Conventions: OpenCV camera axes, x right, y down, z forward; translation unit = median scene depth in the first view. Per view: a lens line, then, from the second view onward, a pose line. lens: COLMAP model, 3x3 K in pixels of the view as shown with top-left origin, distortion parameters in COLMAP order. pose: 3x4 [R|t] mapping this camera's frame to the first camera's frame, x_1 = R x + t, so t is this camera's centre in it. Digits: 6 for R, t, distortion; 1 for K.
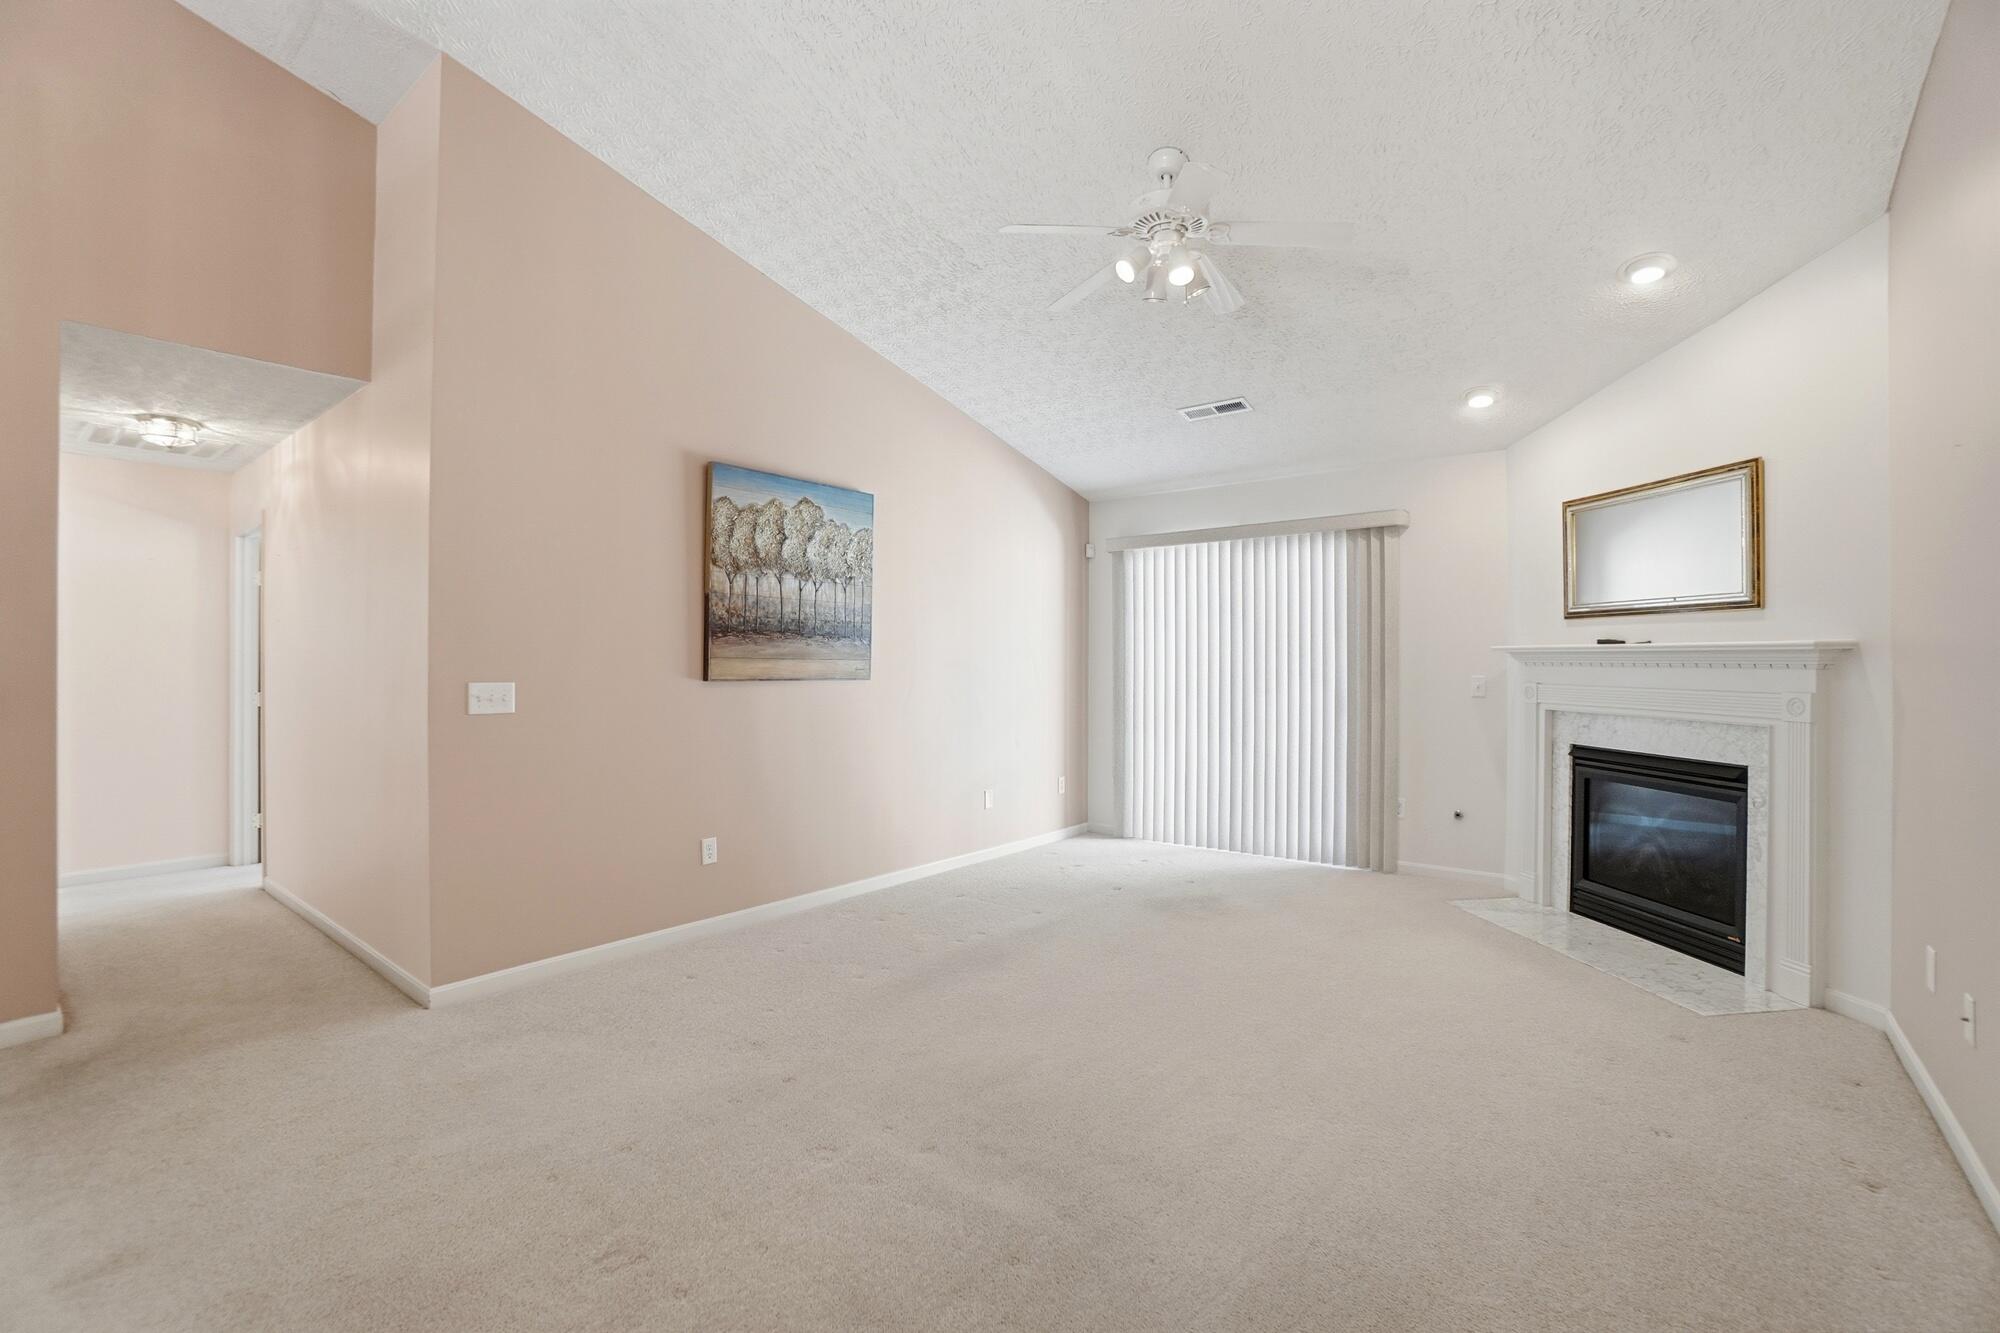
lens RADIAL K [[885.7, 0, 1005.6], [0, 885.7, 661.6], [0, 0, 1]] dist [-0.026682, 0.000467]
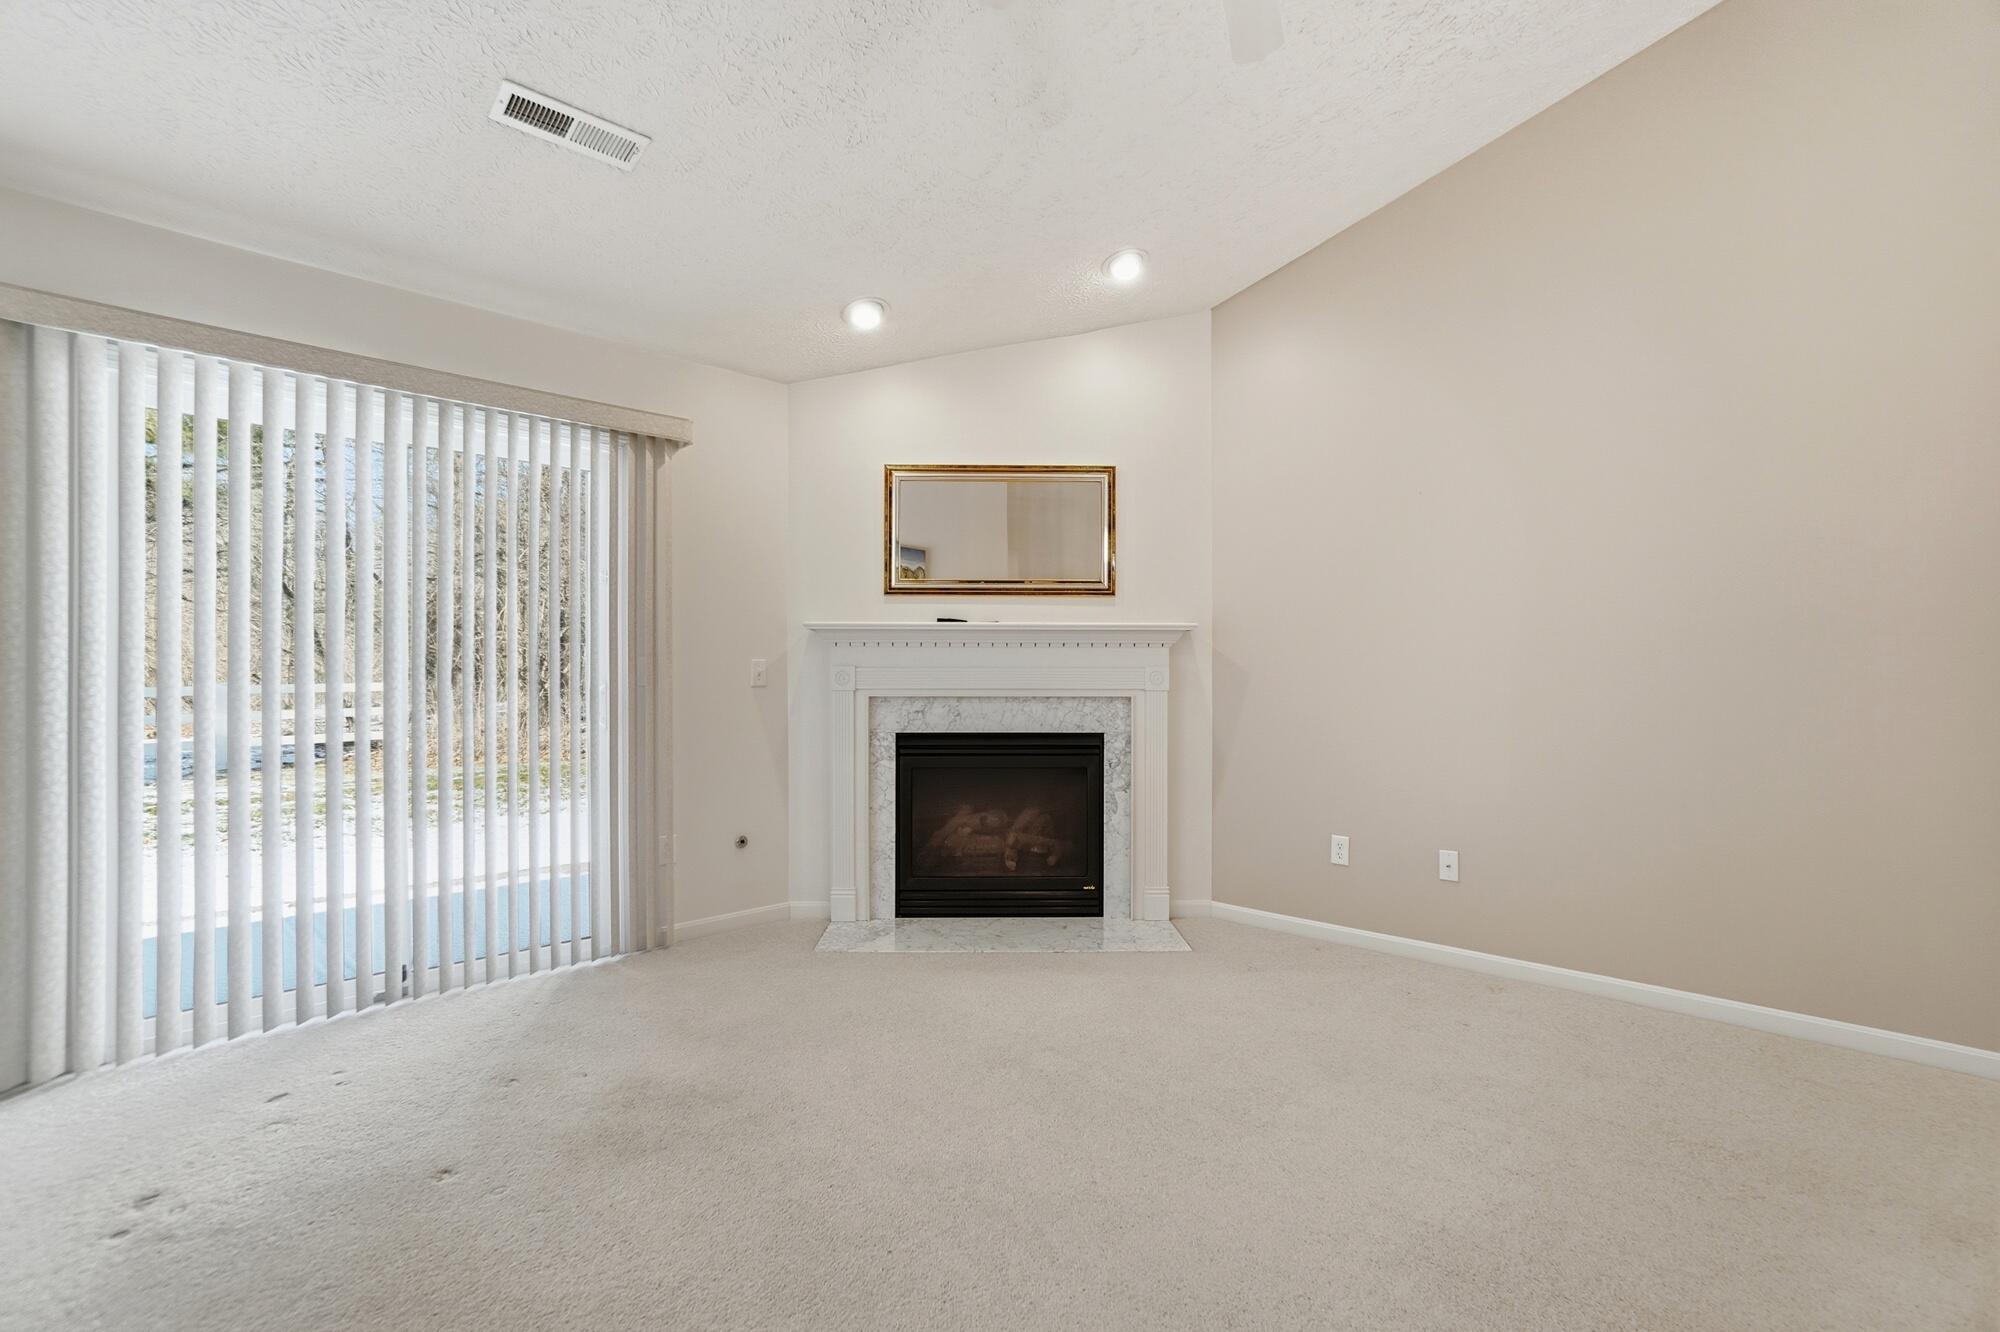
lens RADIAL K [[902.6, 0, 998.5], [0, 902.6, 673.5], [0, 0, 1]] dist [-0.059447, 0.020874]
pose [[0.105593, 0.002785, 0.994406, -0.270483], [0.000704, 0.999996, -0.002876, 0.035720], [-0.994409, 0.001004, 0.105591, 0.797543]]
